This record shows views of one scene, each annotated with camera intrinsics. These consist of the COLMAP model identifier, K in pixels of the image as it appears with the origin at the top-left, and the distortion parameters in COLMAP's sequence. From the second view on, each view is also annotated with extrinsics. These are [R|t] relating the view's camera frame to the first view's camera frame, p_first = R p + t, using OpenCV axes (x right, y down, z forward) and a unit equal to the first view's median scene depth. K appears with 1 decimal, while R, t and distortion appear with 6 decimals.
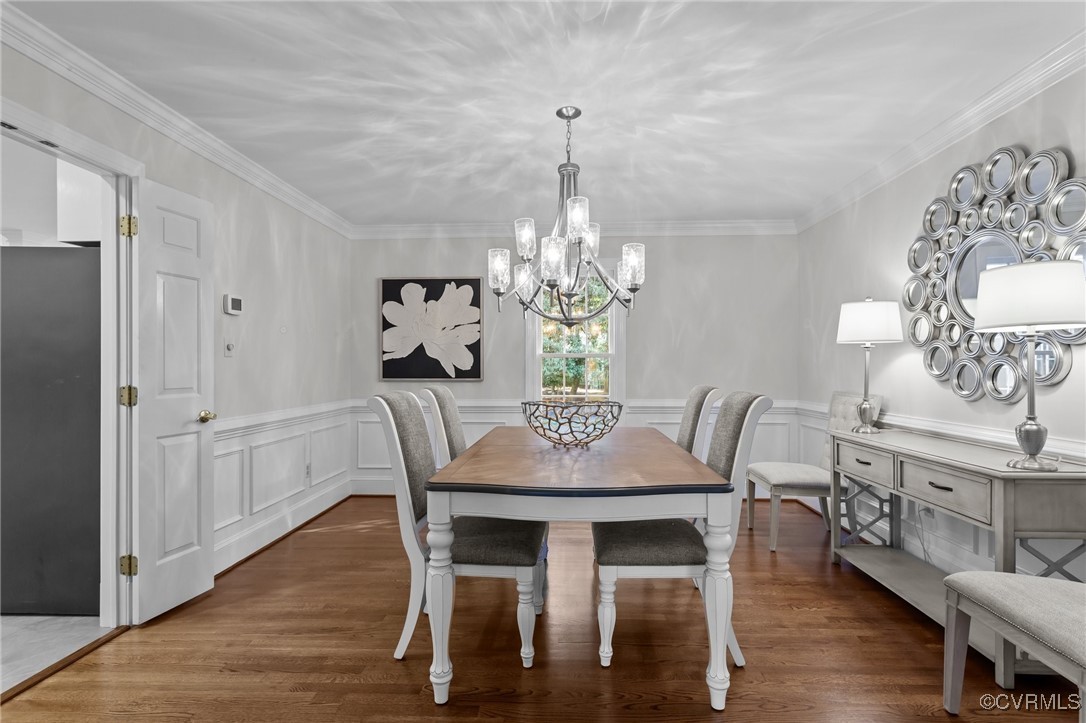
lens RADIAL K [[523.0, 0, 548.1], [0, 523.0, 358.9], [0, 0, 1]] dist [0.000859, 0.000469]
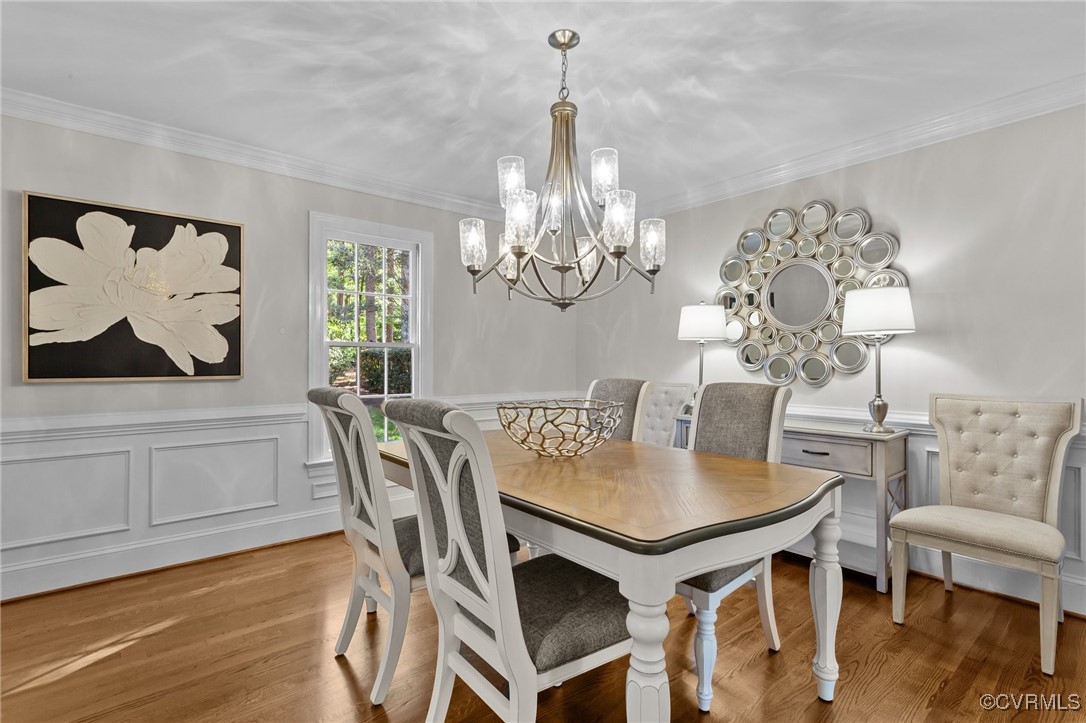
lens RADIAL K [[514.5, 0, 544.9], [0, 514.5, 353.1], [0, 0, 1]] dist [0.003797, 0.000944]
pose [[0.732818, 0.011438, 0.680329, -0.315241], [-0.012859, 0.999913, -0.002959, 0.005747], [-0.680304, -0.006580, 0.732901, 0.273530]]
